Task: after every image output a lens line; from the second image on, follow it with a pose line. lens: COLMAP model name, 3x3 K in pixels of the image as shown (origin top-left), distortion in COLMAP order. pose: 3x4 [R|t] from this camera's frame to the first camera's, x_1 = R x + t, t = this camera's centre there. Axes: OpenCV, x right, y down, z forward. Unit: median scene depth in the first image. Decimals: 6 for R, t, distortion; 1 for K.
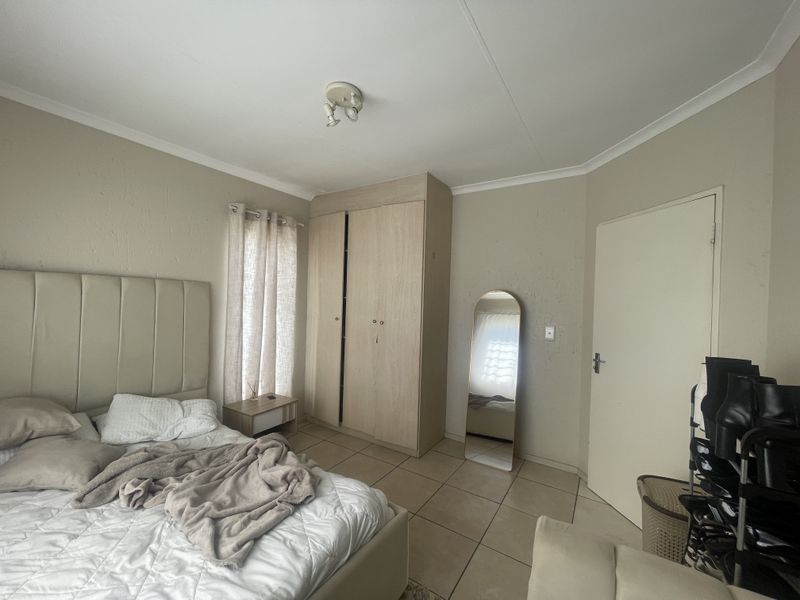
lens RADIAL K [[324.7, 0, 400.6], [0, 324.7, 298.0], [0, 0, 1]] dist [-0.002709, -0.000243]
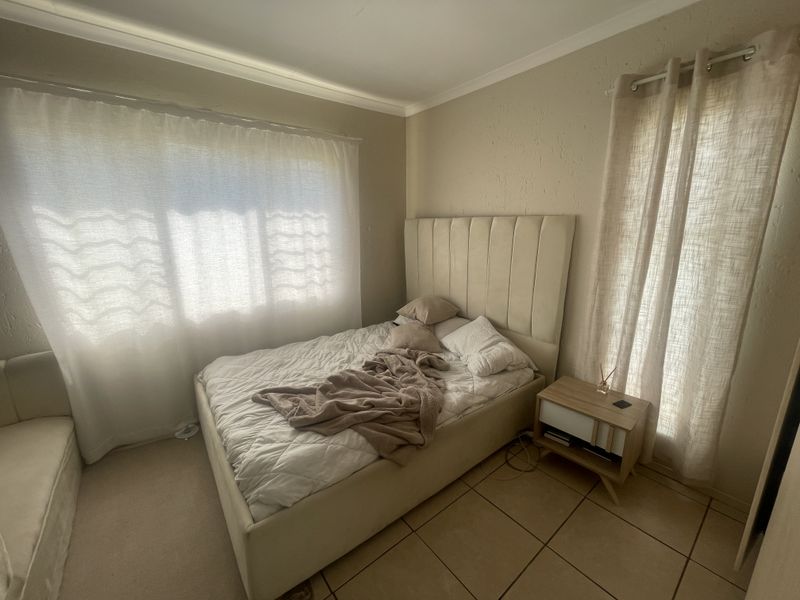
lens RADIAL K [[324.7, 0, 399.4], [0, 324.7, 297.0], [0, 0, 1]] dist [-0.002709, -0.000243]
pose [[-0.312581, 0.178907, -0.932891, 0.345194], [-0.002774, 0.981927, 0.189240, -0.002980], [0.949887, 0.061741, -0.306436, 1.045119]]
